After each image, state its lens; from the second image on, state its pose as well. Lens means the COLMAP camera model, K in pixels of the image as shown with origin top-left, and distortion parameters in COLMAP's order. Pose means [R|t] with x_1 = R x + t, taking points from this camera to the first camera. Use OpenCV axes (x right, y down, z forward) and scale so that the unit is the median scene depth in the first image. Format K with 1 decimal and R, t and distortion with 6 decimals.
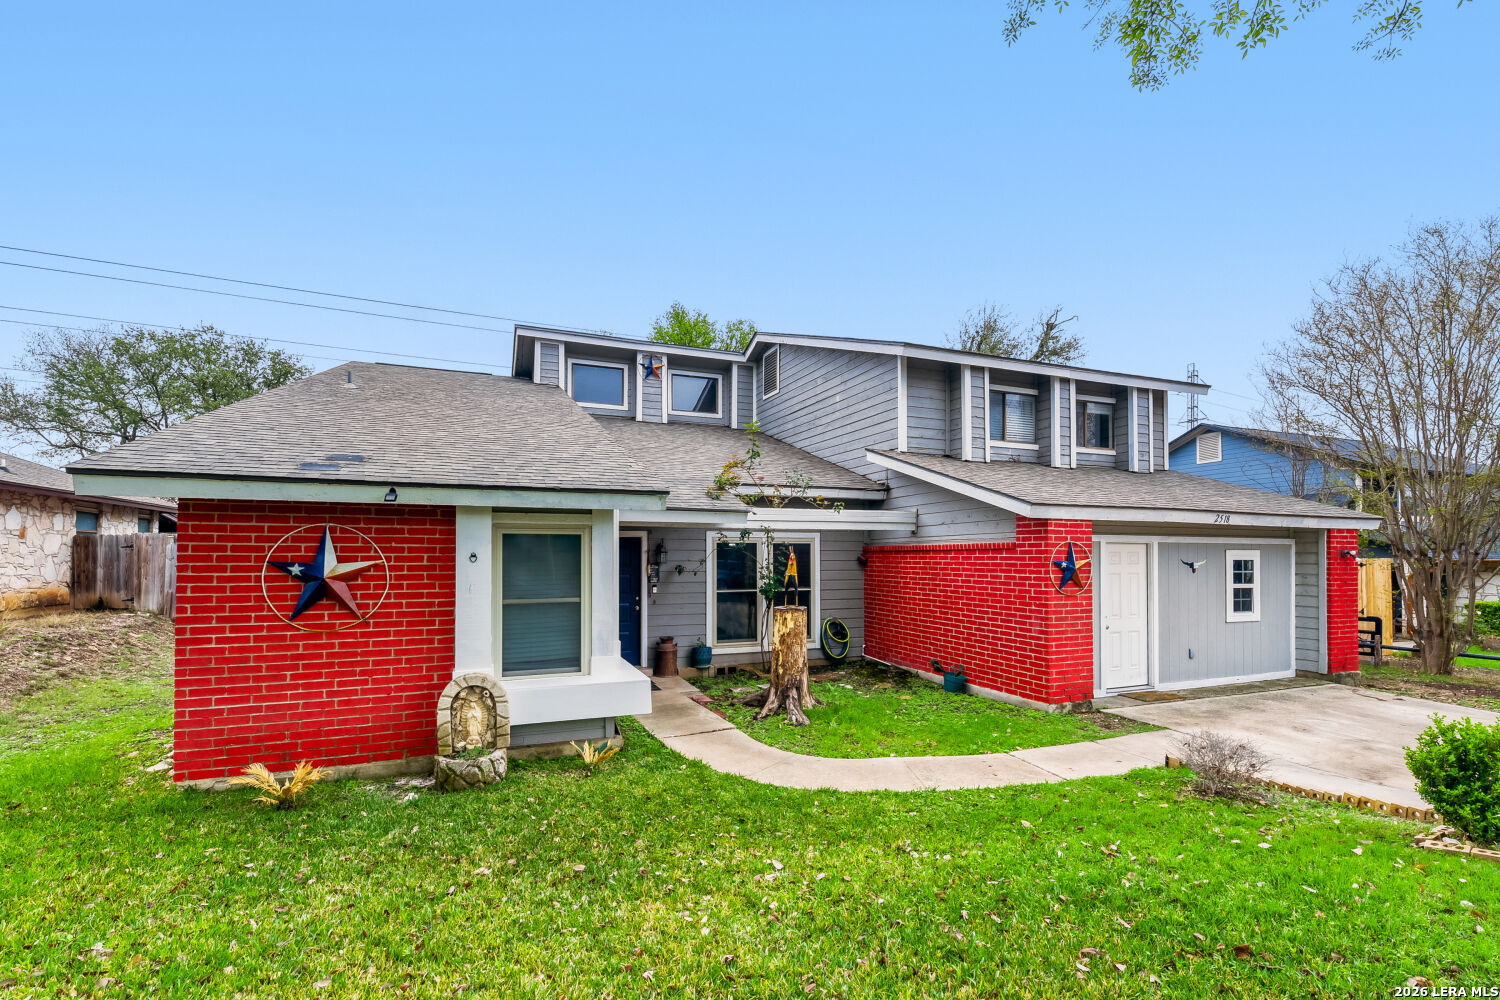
lens RADIAL K [[707.0, 0, 772.6], [0, 707.0, 545.4], [0, 0, 1]] dist [0.001997, -0.000215]
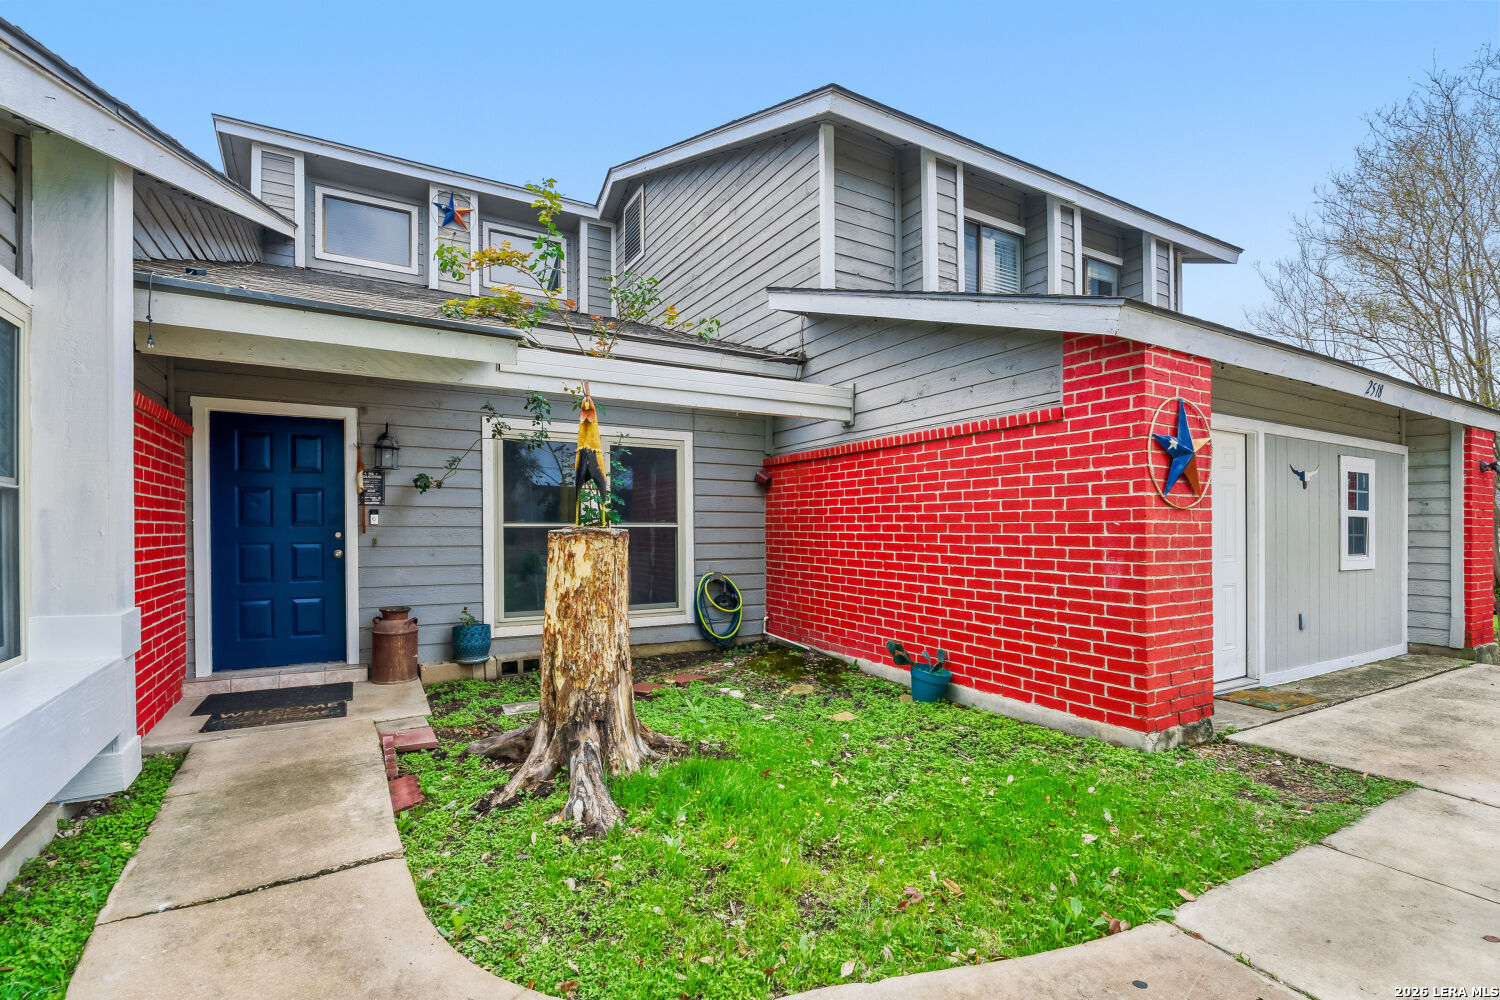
lens RADIAL K [[644.1, 0, 744.4], [0, 644.1, 535.3], [0, 0, 1]] dist [-0.004631, -0.000883]
pose [[0.996069, -0.004434, 0.088471, 0.073208], [0.003379, 0.999921, 0.012073, 0.075323], [-0.088518, -0.011727, 0.996006, 0.528697]]
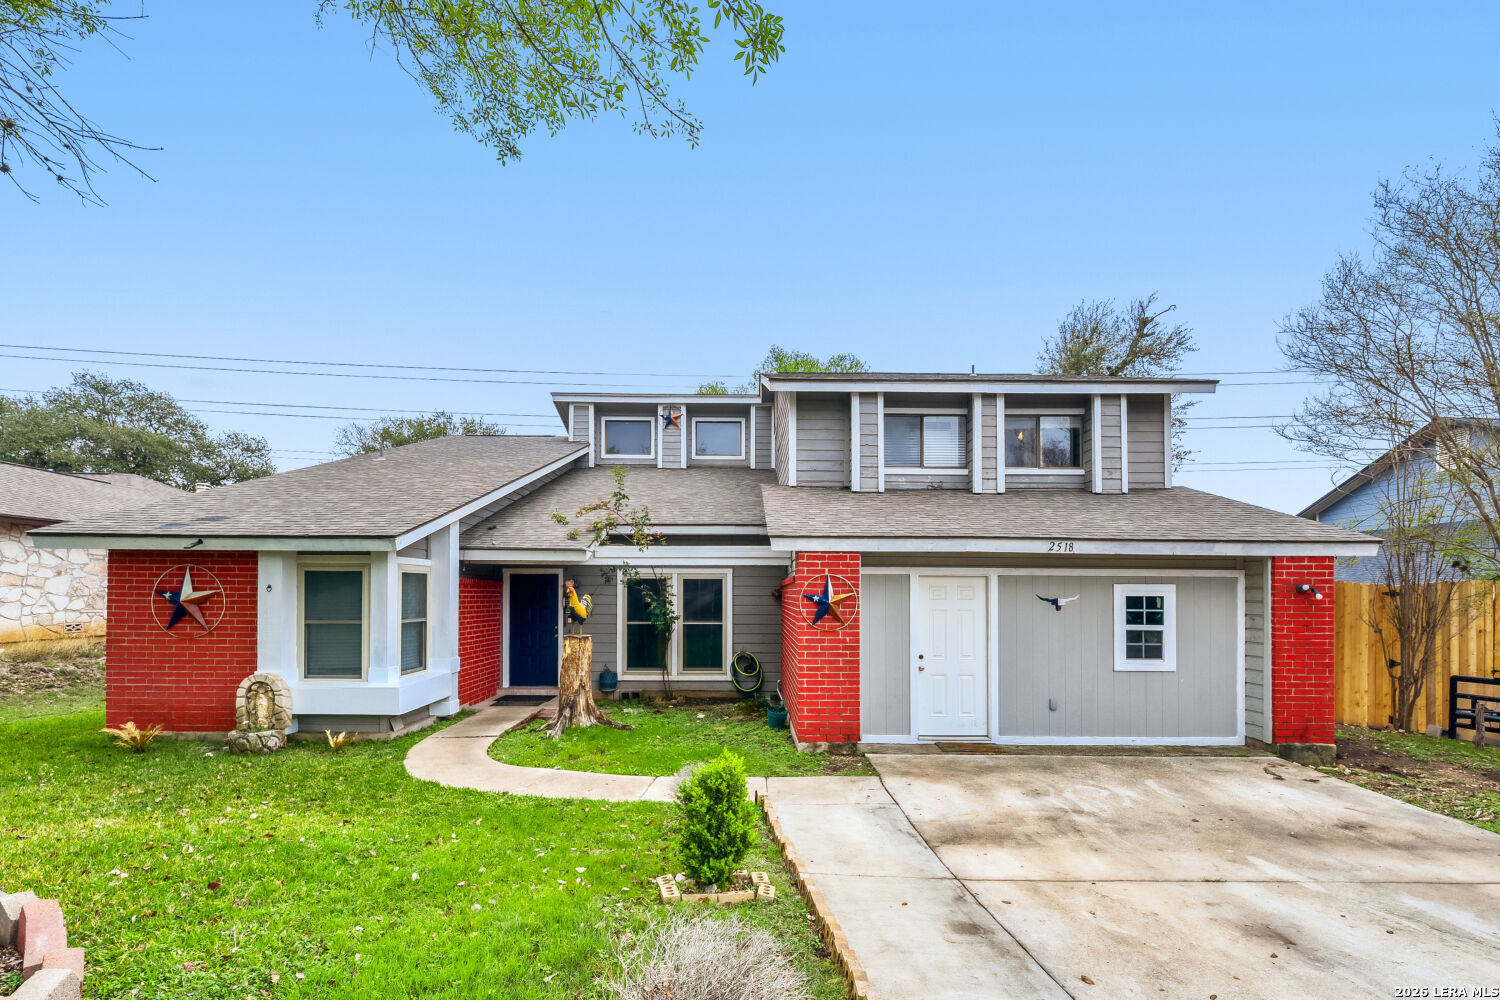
lens RADIAL K [[753.9, 0, 841.4], [0, 753.9, 581.4], [0, 0, 1]] dist [-0.001368, -0.001683]
pose [[0.920105, -0.003373, -0.391658, 0.760099], [0.001078, 0.999981, -0.006079, 0.009333], [0.391671, 0.005171, 0.920091, 0.062194]]
